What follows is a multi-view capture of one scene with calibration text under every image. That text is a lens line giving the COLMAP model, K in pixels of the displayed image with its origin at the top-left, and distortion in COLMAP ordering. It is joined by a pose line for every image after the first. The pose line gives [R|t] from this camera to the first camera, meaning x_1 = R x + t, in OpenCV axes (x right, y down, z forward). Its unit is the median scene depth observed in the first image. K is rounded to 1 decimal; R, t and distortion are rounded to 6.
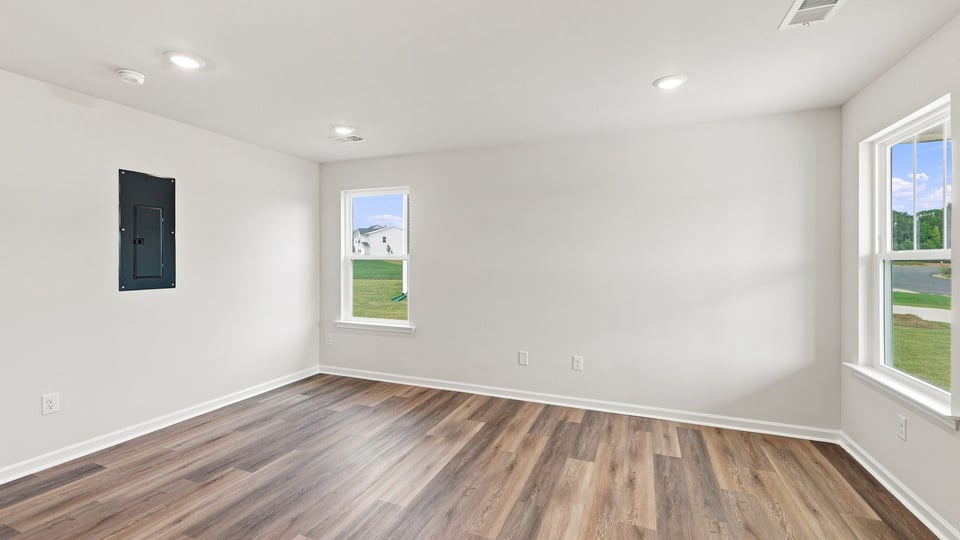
lens RADIAL K [[420.4, 0, 466.9], [0, 420.4, 260.3], [0, 0, 1]] dist [-0.002384, -0.000171]
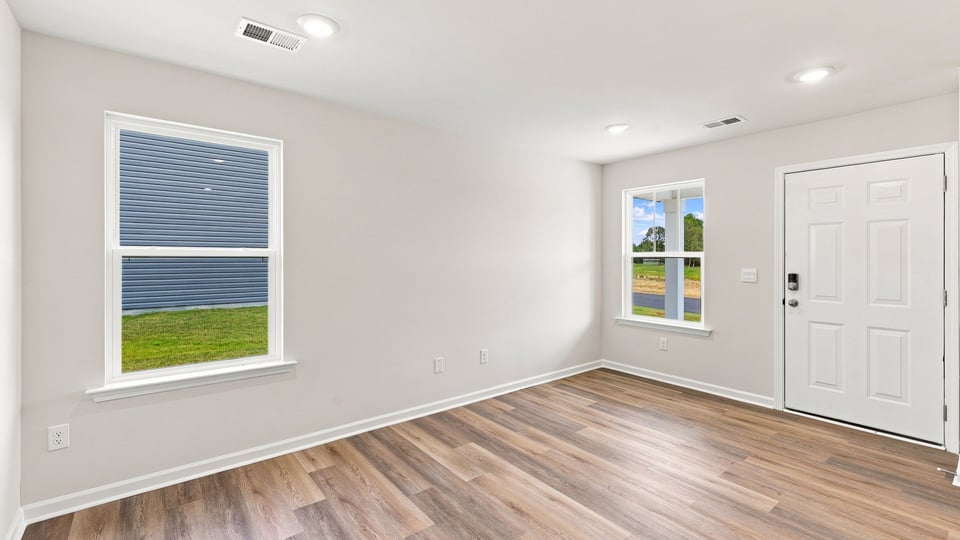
lens RADIAL K [[414.0, 0, 473.9], [0, 414.0, 258.9], [0, 0, 1]] dist [0.001618, -0.000213]
pose [[0.483633, -0.003298, 0.875265, -0.692586], [0.004453, 0.999989, 0.001307, 0.002057], [-0.875260, 0.003265, 0.483643, 0.562345]]
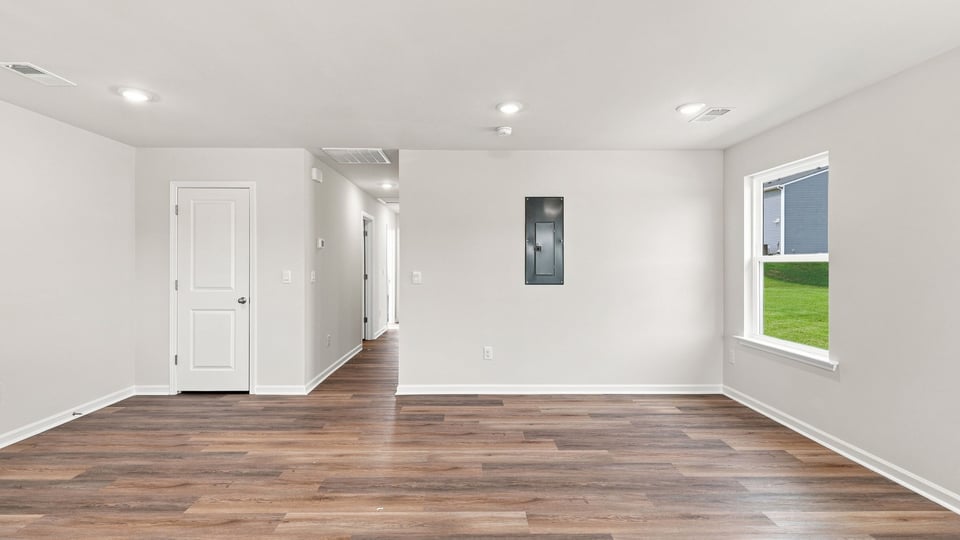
lens RADIAL K [[407.1, 0, 457.5], [0, 407.1, 268.5], [0, 0, 1]] dist [0.000266, -0.000242]
pose [[0.374916, 0.010910, -0.926995, 0.303778], [-0.001385, 0.999936, 0.011208, 0.004355], [0.927058, -0.002918, 0.374907, 0.260704]]
